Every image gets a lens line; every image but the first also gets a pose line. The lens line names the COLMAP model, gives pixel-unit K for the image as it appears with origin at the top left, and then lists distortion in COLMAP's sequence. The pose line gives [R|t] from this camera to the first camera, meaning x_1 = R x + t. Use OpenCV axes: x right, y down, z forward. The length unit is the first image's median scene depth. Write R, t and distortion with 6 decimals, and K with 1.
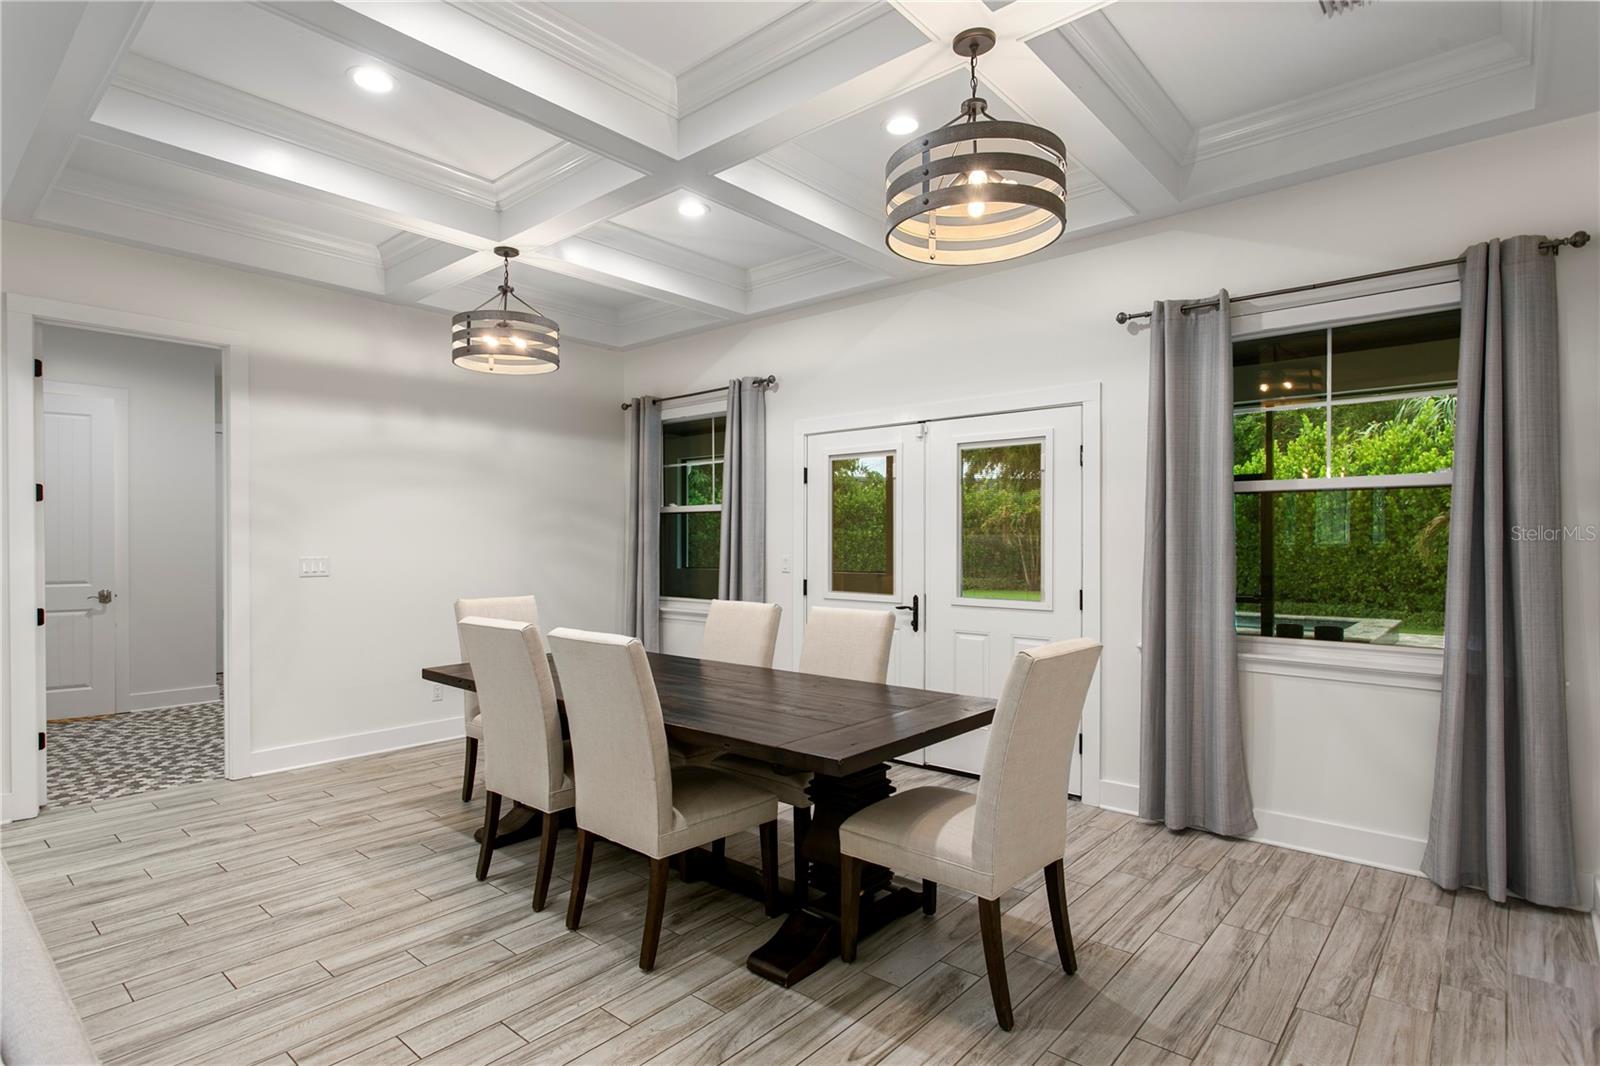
lens RADIAL K [[831.5, 0, 785.5], [0, 831.5, 538.9], [0, 0, 1]] dist [0.002546, 0.001266]
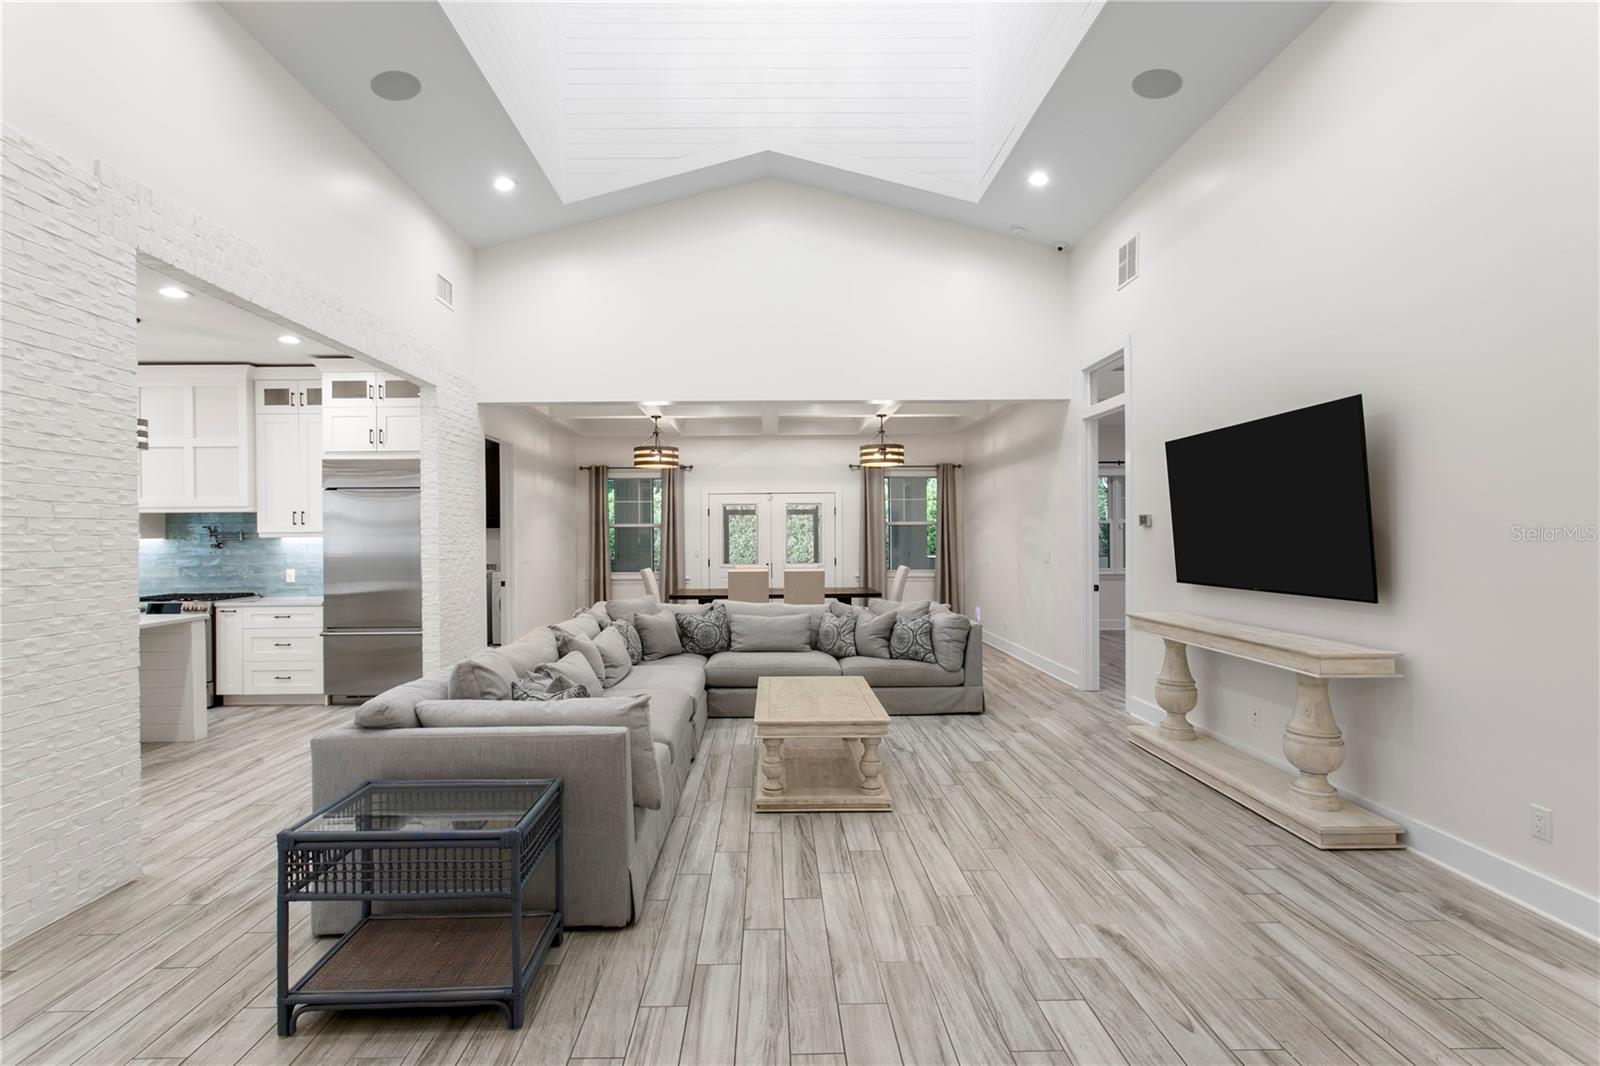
lens RADIAL K [[762.0, 0, 782.3], [0, 762.0, 529.7], [0, 0, 1]] dist [-0.001152, 0.000149]
pose [[0.739628, 0.002141, 0.673012, -2.034385], [0.002966, 0.999975, -0.006441, -0.026818], [-0.673009, 0.006760, 0.739603, -1.078767]]
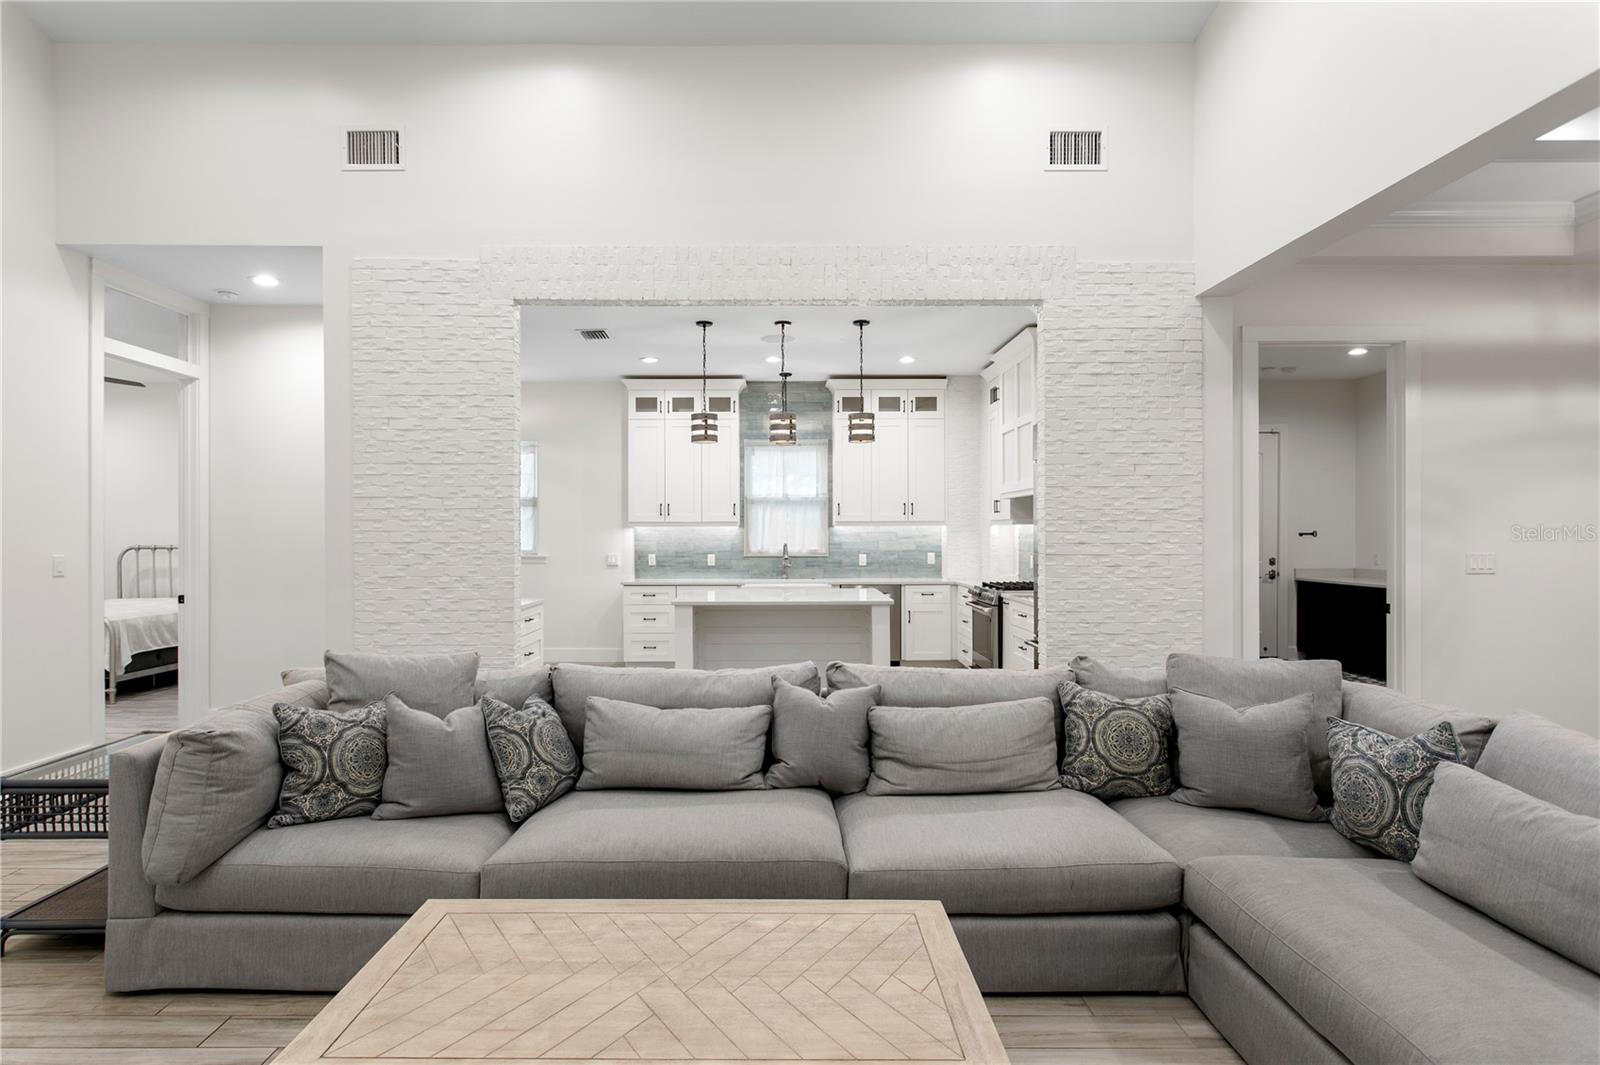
lens RADIAL K [[846.5, 0, 776.0], [0, 846.5, 532.4], [0, 0, 1]] dist [-0.001596, 0.001266]
pose [[0.658990, 0.000547, -0.752151, -0.580199], [0.004637, 0.999978, 0.004790, -0.012634], [0.752137, -0.006644, 0.658973, -0.371457]]
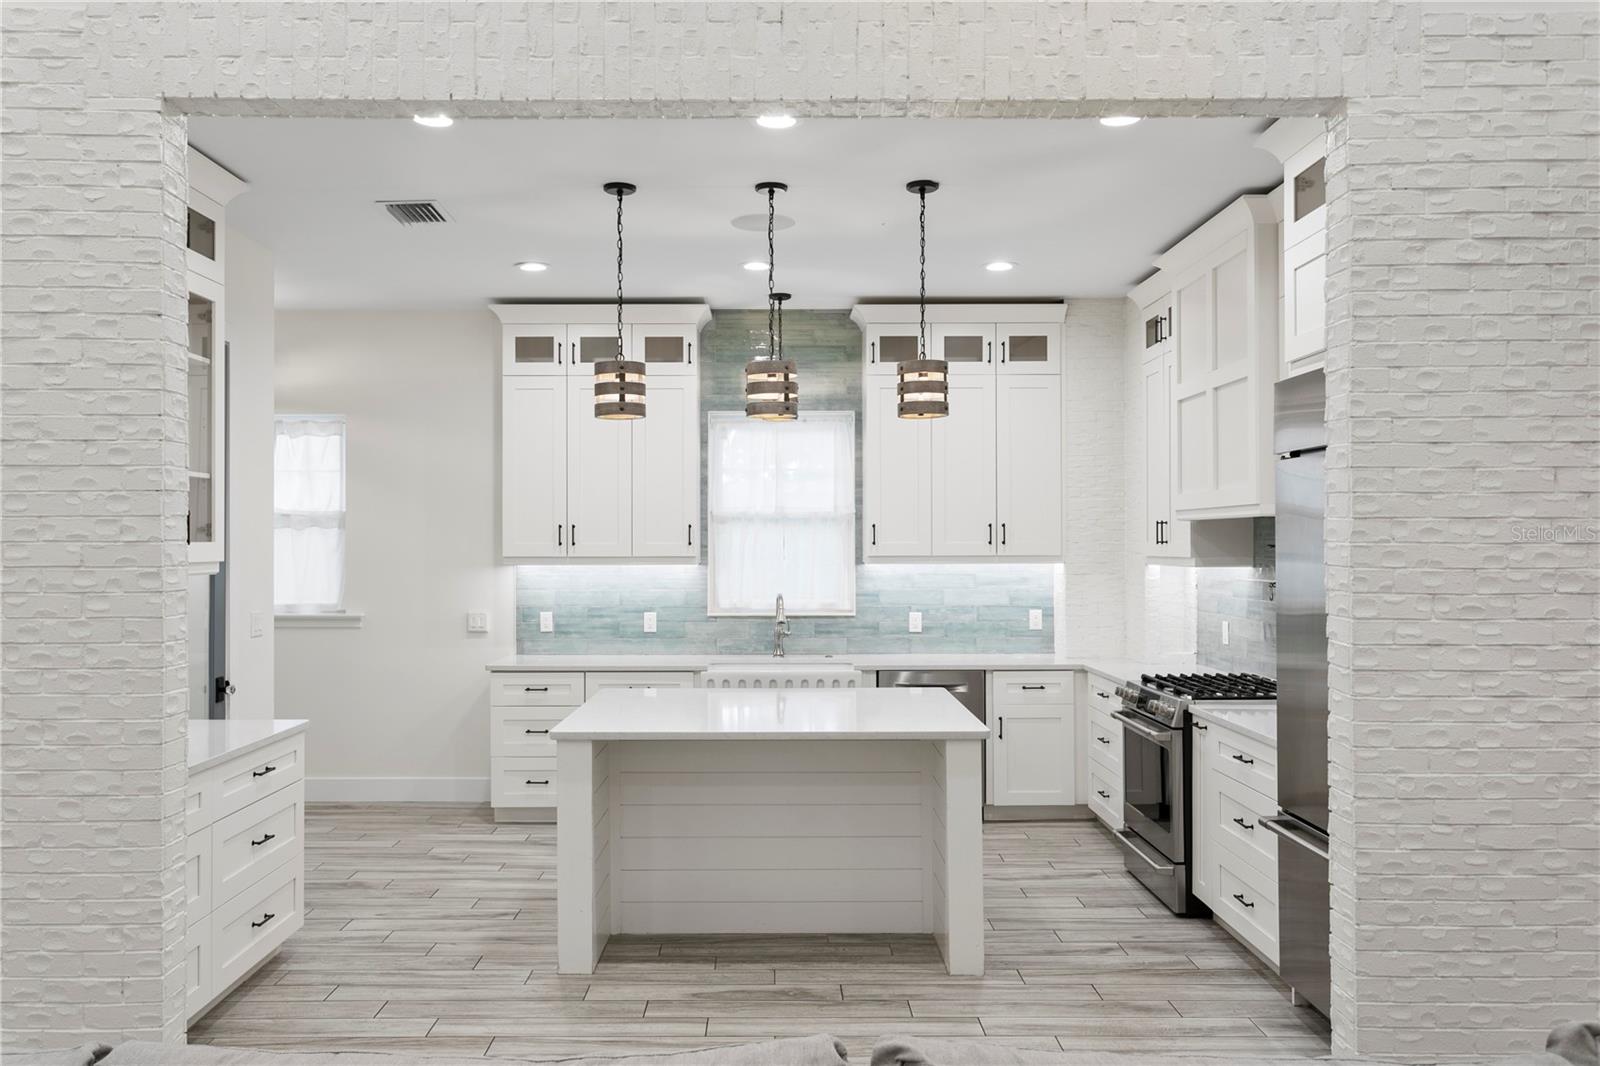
lens RADIAL K [[1202.2, 0, 772.4], [0, 1202.2, 540.1], [0, 0, 1]] dist [0.015375, -0.002387]
pose [[0.658226, -0.001055, -0.752820, -0.968790], [0.004652, 0.999986, 0.002666, -0.069676], [0.752806, -0.005256, 0.658222, -0.004916]]
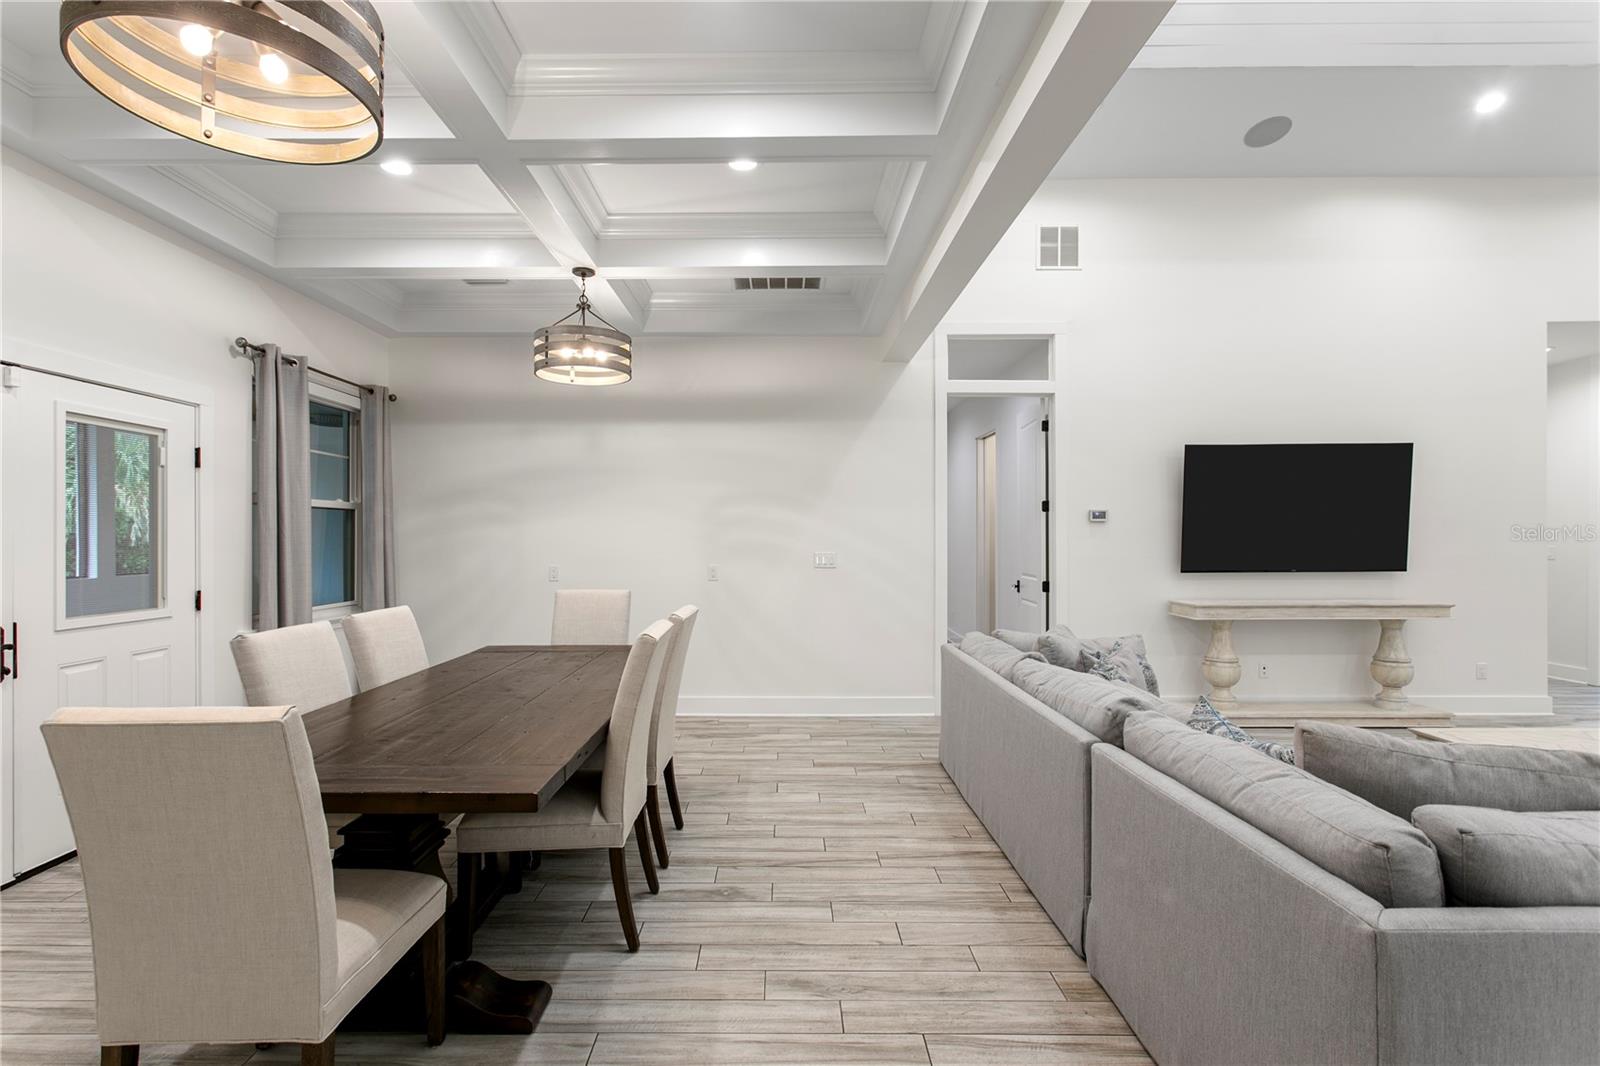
lens RADIAL K [[757.6, 0, 774.0], [0, 757.6, 537.3], [0, 0, 1]] dist [0.003240, 0.001297]
pose [[-0.657138, 0.003636, 0.753762, -1.050494], [0.000682, 0.999991, -0.004229, 0.001429], [-0.753770, -0.002265, -0.657134, 1.422395]]
